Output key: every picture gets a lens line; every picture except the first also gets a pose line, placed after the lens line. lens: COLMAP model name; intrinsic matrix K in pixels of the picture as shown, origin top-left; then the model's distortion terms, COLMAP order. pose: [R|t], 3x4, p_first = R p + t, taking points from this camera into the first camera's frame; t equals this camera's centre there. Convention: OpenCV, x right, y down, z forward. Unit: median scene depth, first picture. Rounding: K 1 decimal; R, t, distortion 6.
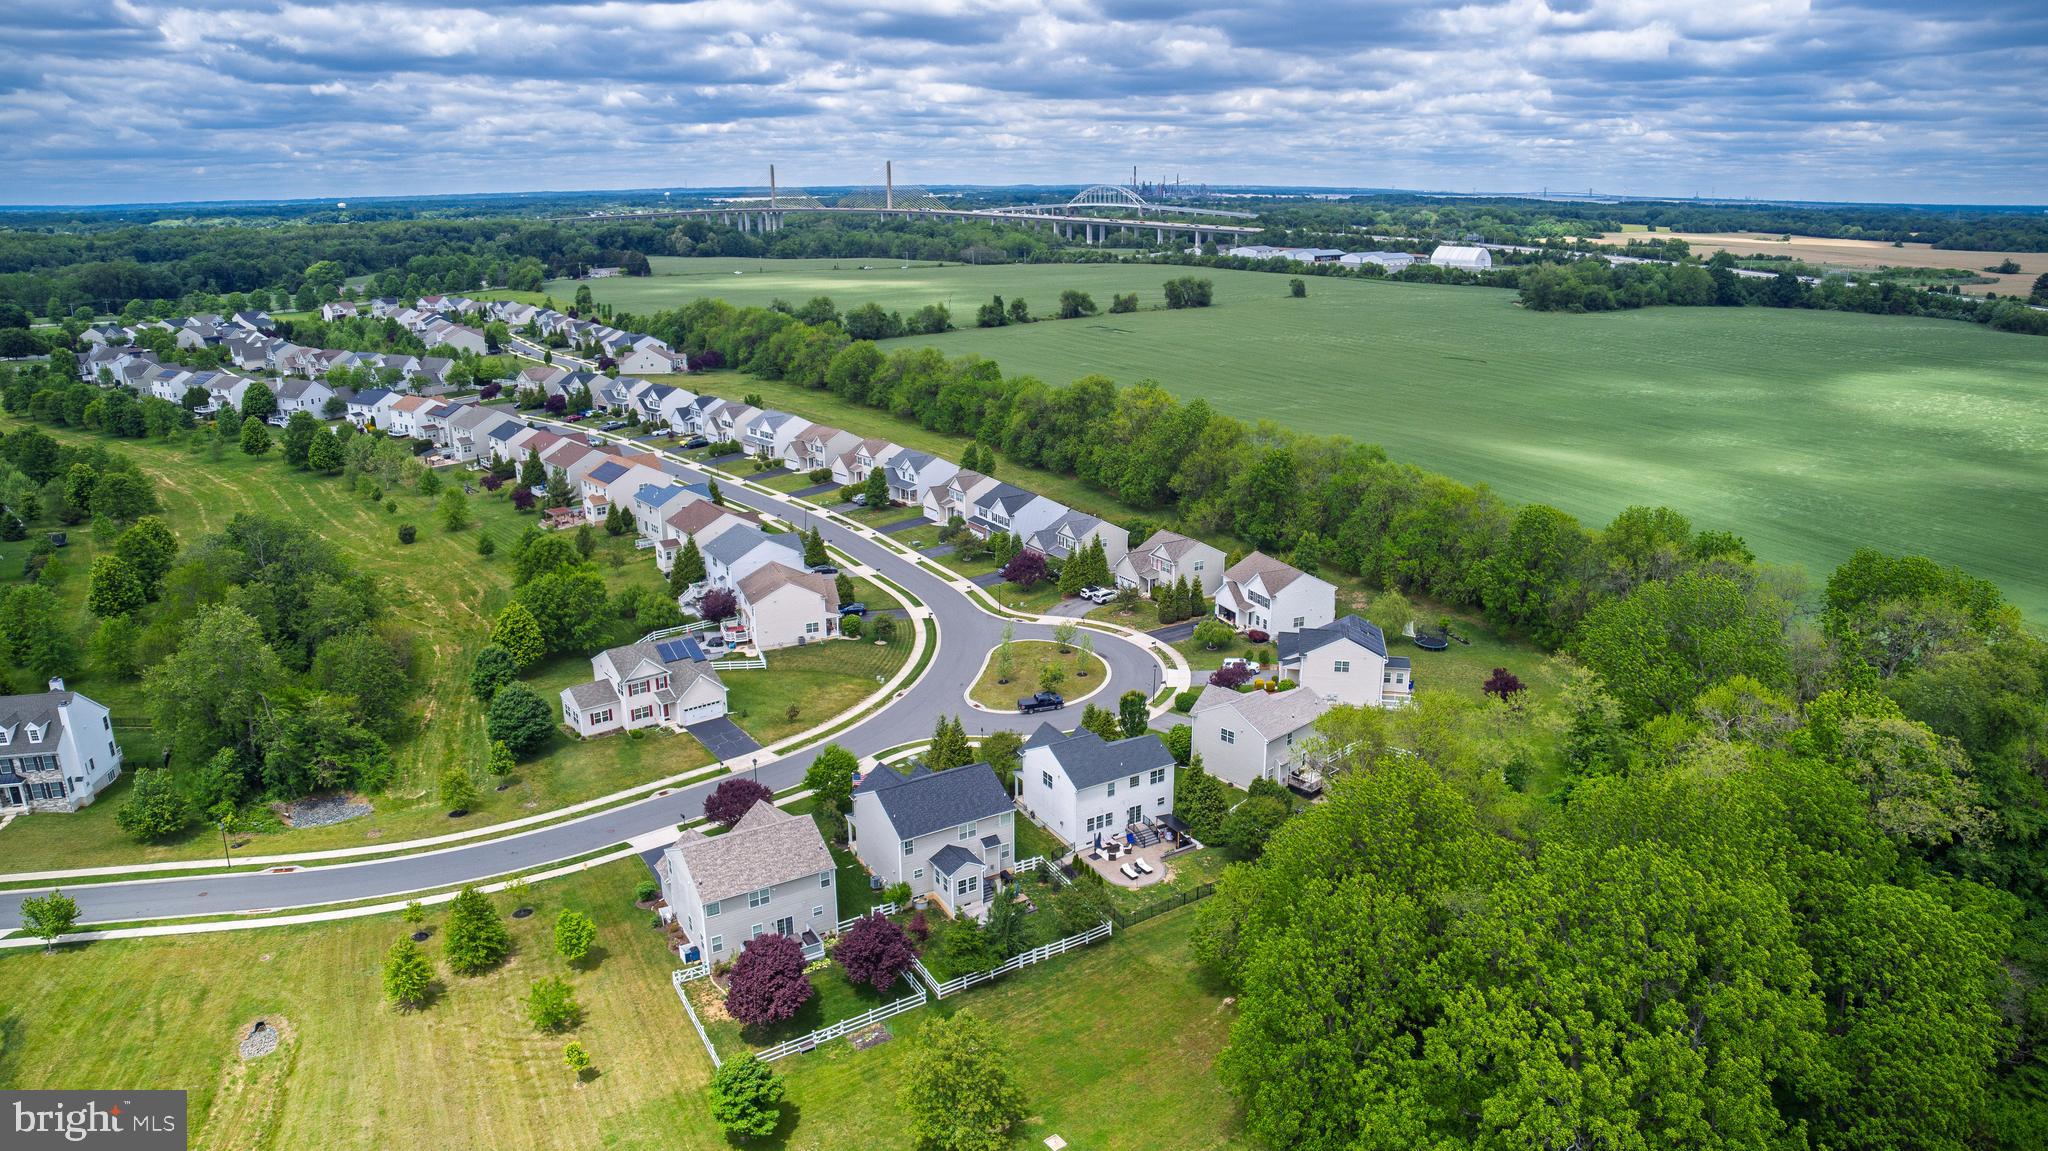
lens RADIAL K [[1305.9, 0, 1031.1], [0, 1305.9, 563.5], [0, 0, 1]] dist [-0.072131, -0.055696]
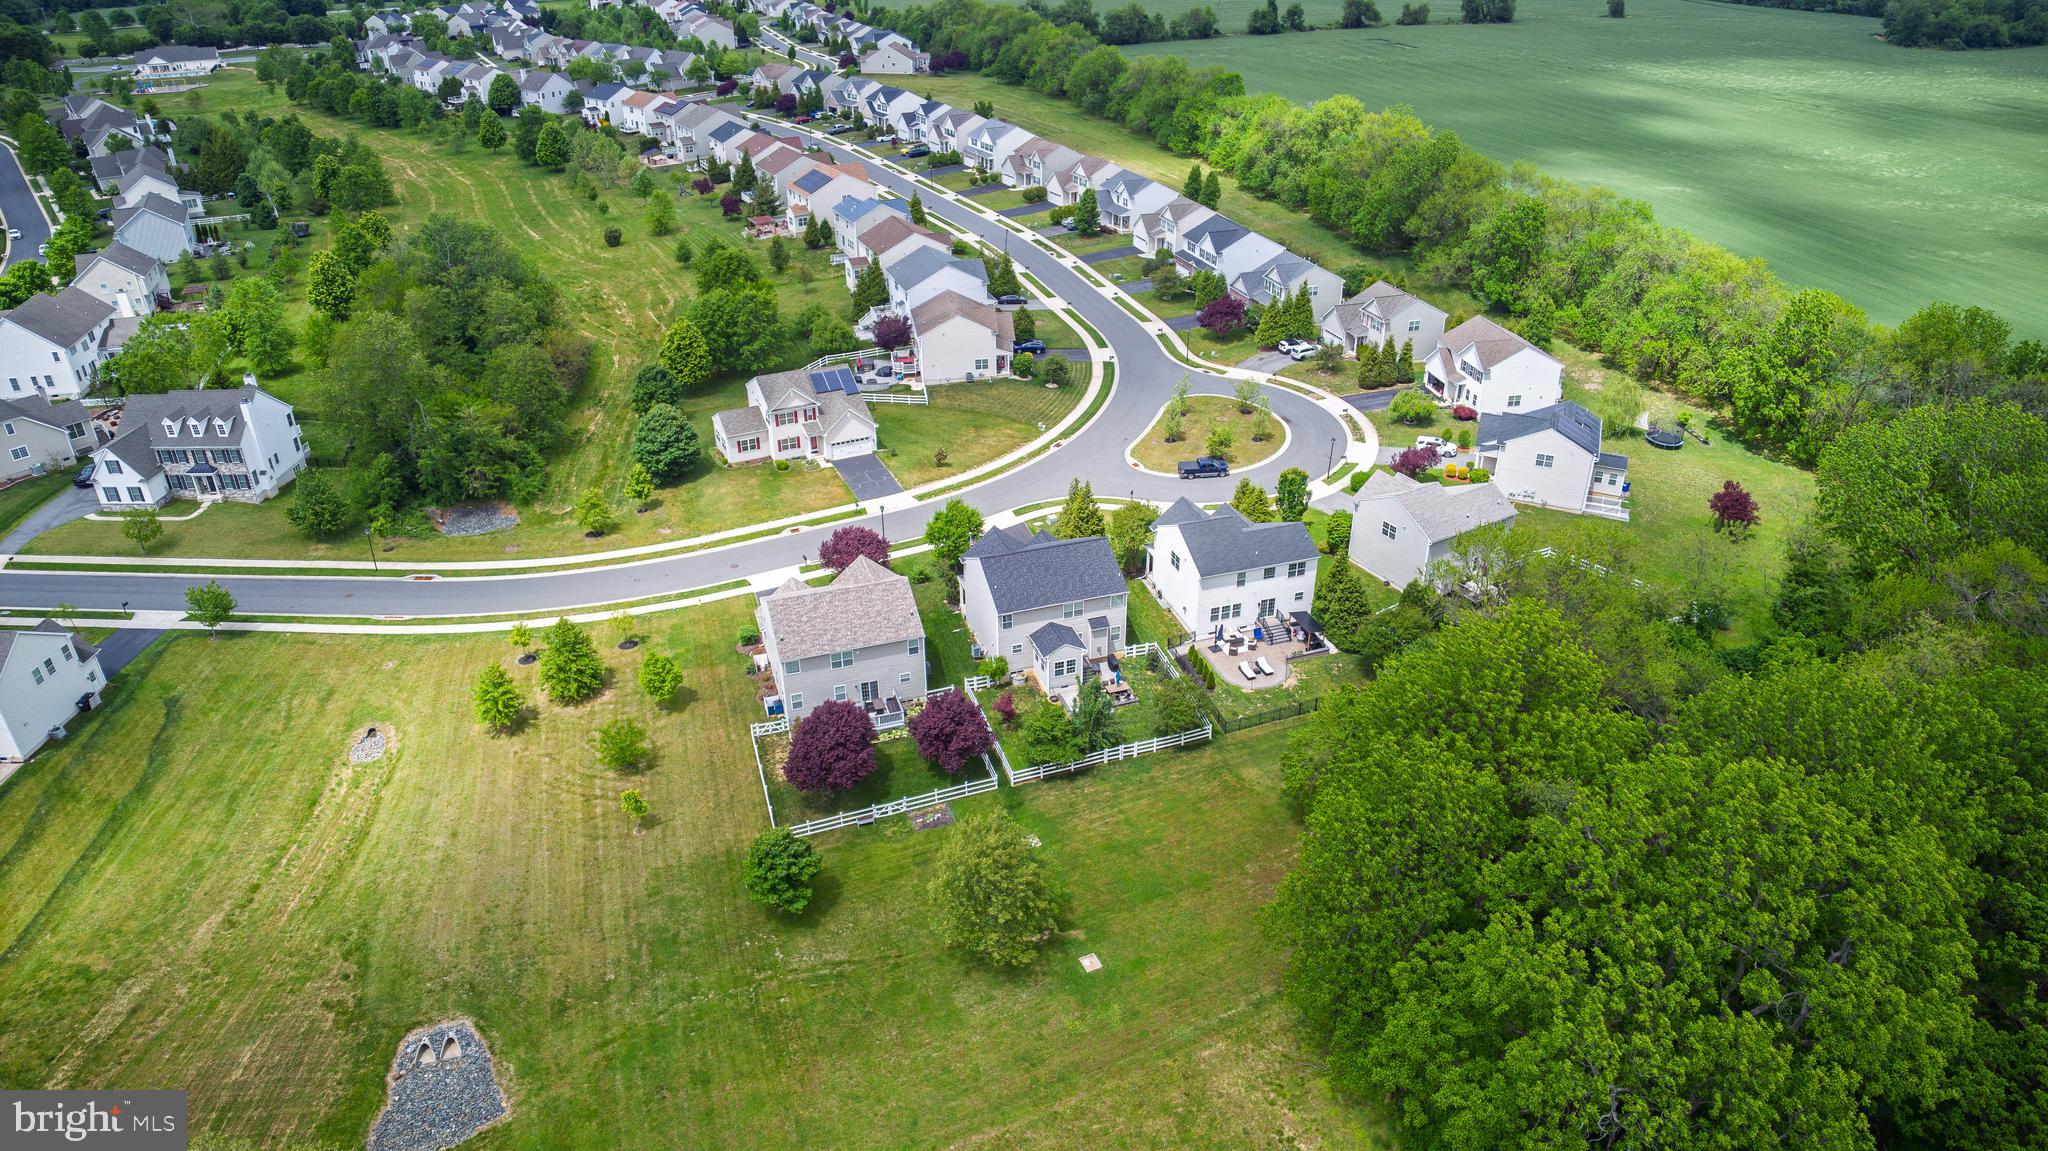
lens RADIAL K [[1296.4, 0, 1032.9], [0, 1296.4, 577.8], [0, 0, 1]] dist [-0.053097, -0.101136]
pose [[0.976879, 0.105792, -0.185782, 0.060658], [-0.061447, 0.971256, 0.229970, -0.018788], [0.204770, -0.213237, 0.955301, 0.072155]]
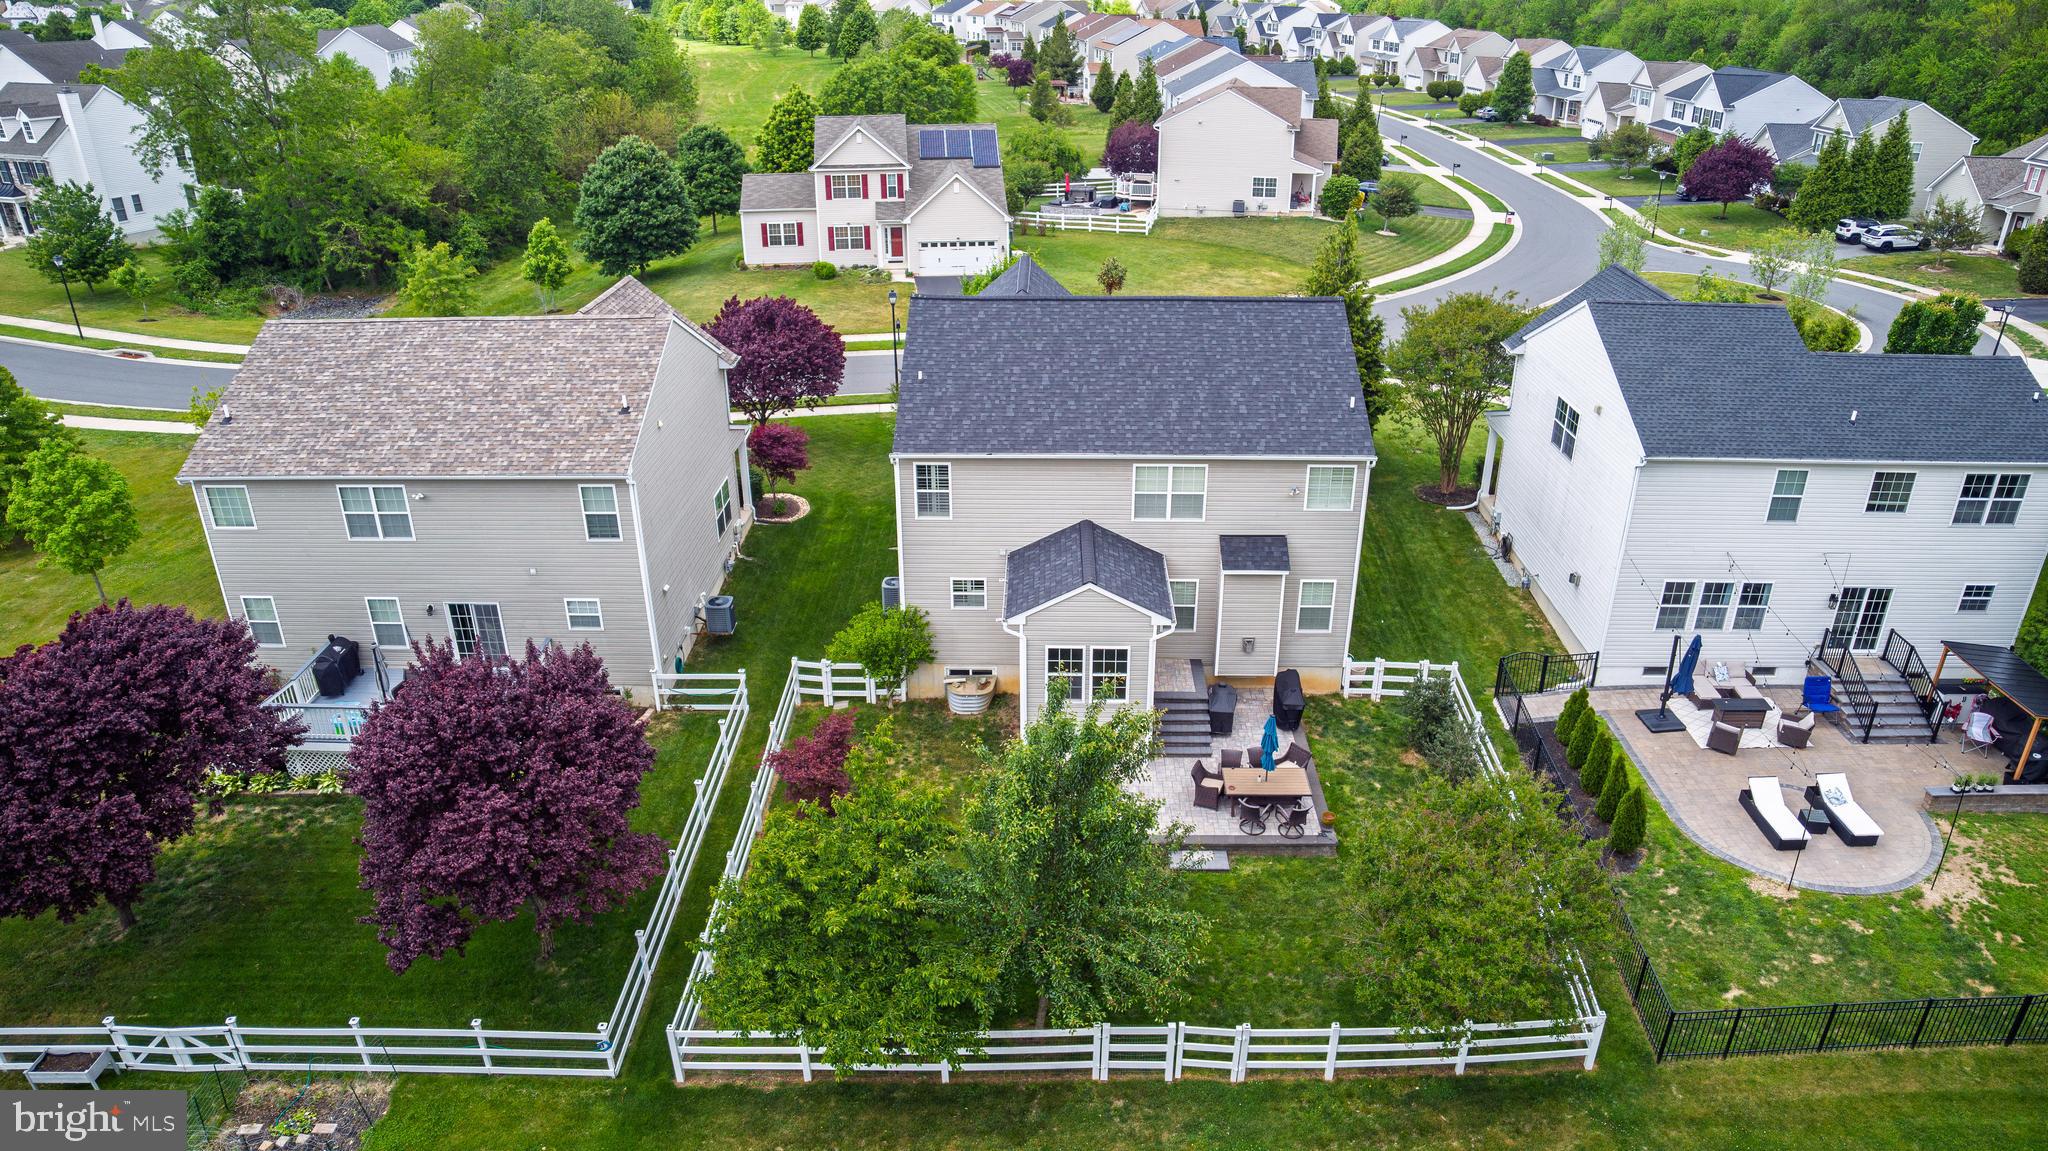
lens RADIAL K [[1310.4, 0, 1040.1], [0, 1310.4, 570.0], [0, 0, 1]] dist [-0.120909, 0.053135]
pose [[0.849271, 0.231116, -0.474682, 0.040220], [-0.155972, 0.968795, 0.192639, 0.112901], [0.504392, -0.089565, 0.858817, 0.488982]]
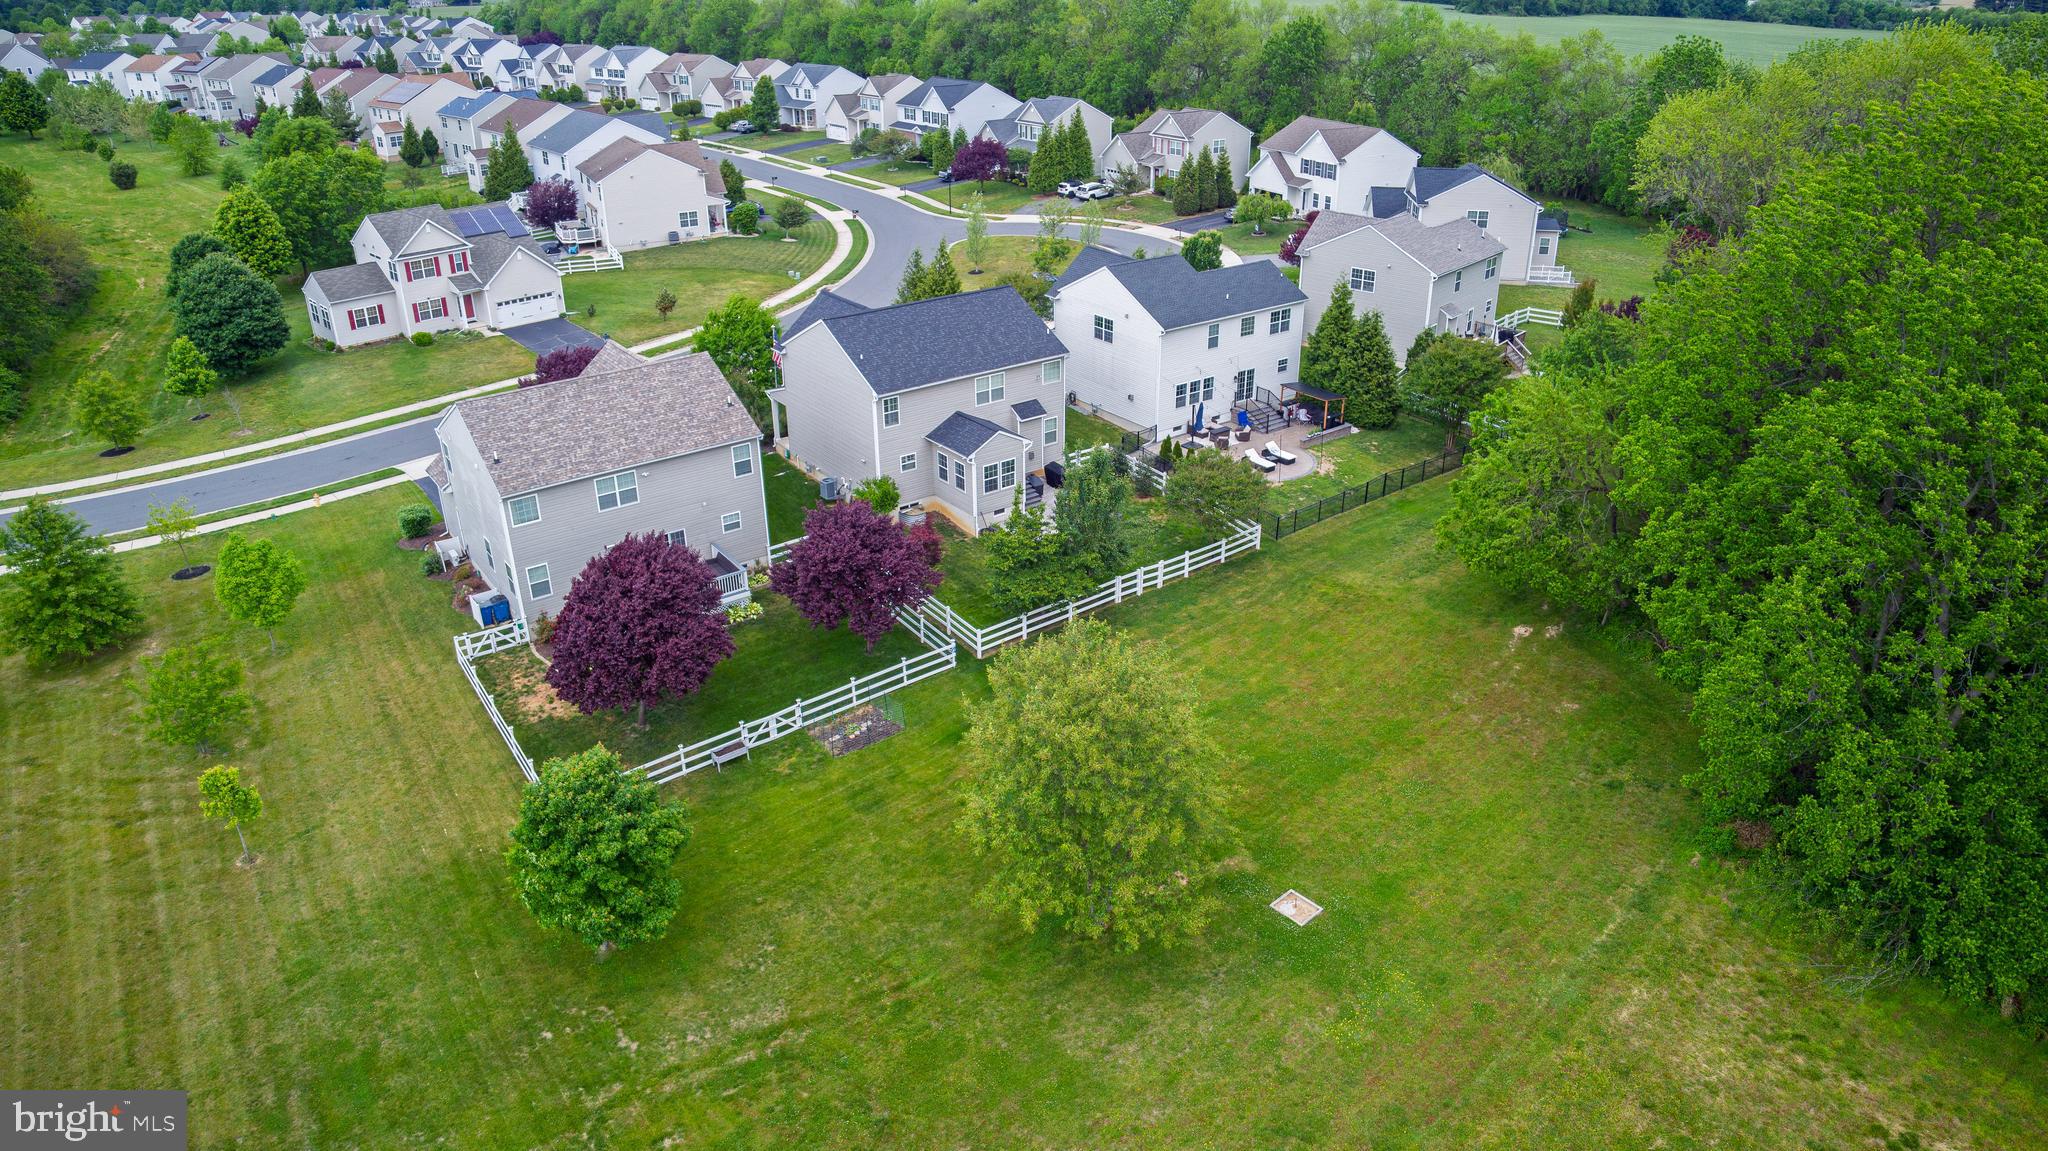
lens RADIAL K [[1303.7, 0, 1036.6], [0, 1303.7, 565.5], [0, 0, 1]] dist [-0.094451, 0.004335]
pose [[0.994871, -0.040875, 0.092521, -0.054816], [0.025318, 0.986224, 0.163466, 0.123607], [-0.097928, -0.160285, 0.982201, 0.281400]]
